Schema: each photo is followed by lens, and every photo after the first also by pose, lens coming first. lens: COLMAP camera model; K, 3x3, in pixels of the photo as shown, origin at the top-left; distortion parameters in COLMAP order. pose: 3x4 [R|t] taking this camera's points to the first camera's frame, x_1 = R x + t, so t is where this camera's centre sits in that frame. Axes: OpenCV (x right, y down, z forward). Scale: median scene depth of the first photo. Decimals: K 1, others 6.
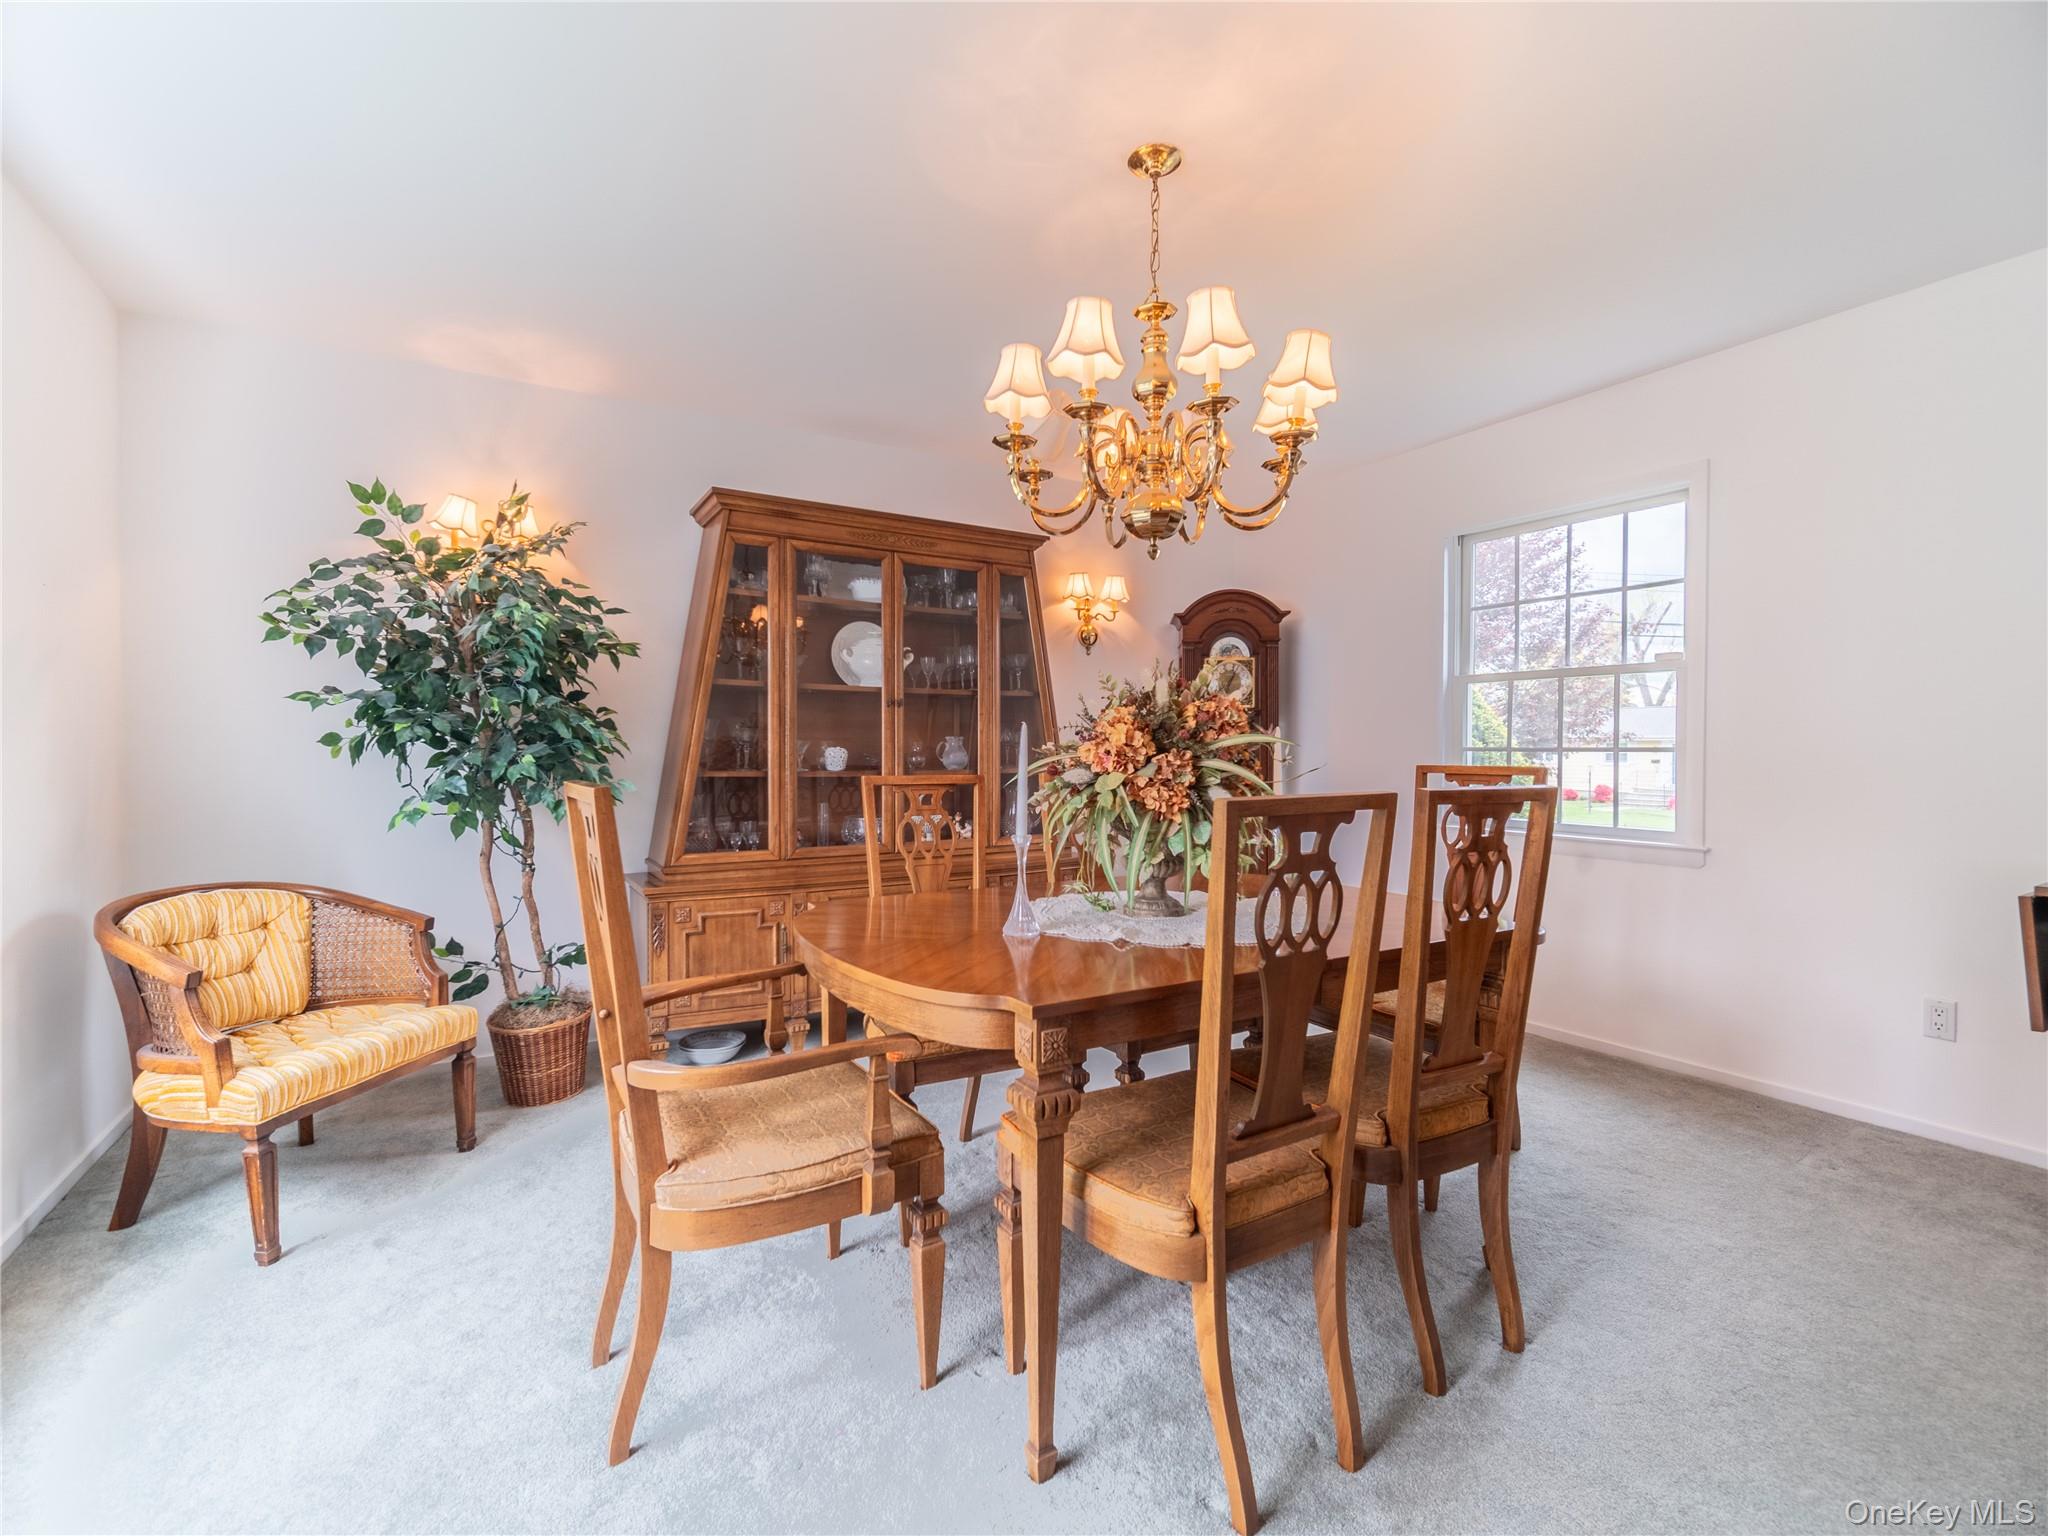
lens RADIAL K [[903.4, 0, 1025.8], [0, 903.4, 762.6], [0, 0, 1]] dist [0.008726, -0.009981]
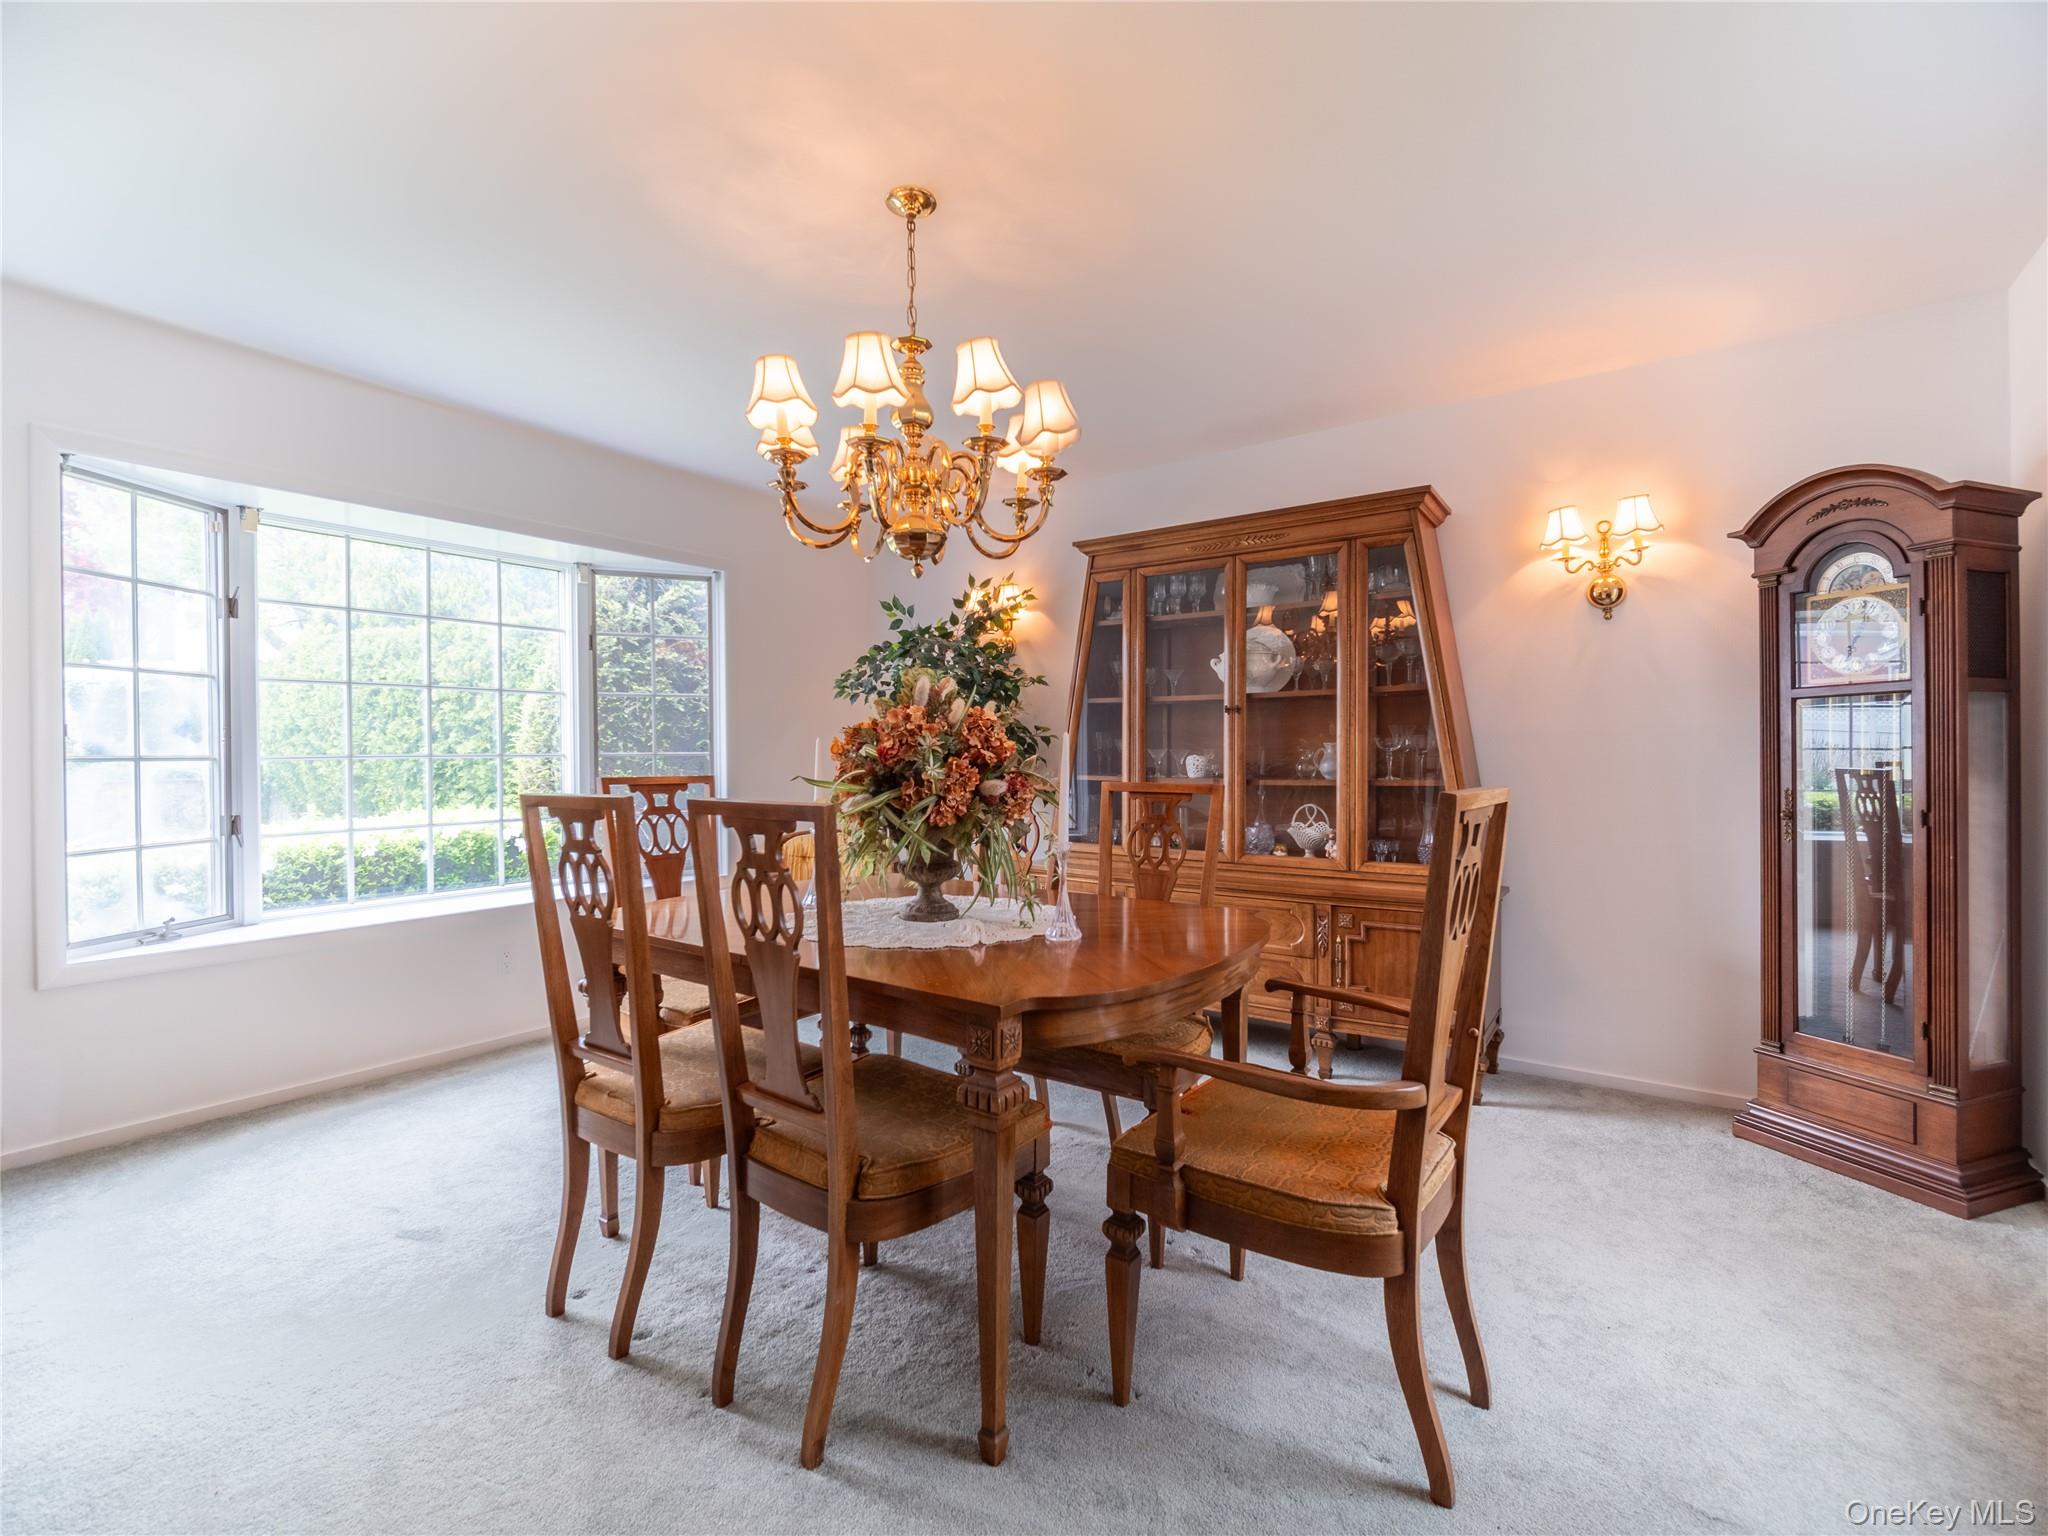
lens RADIAL K [[903.4, 0, 1025.8], [0, 903.4, 762.6], [0, 0, 1]] dist [0.008726, -0.009981]
pose [[0.394790, 0.009971, -0.918717, 0.910878], [-0.012931, 0.999902, 0.005296, -0.013065], [0.918680, 0.009789, 0.394881, 0.547155]]
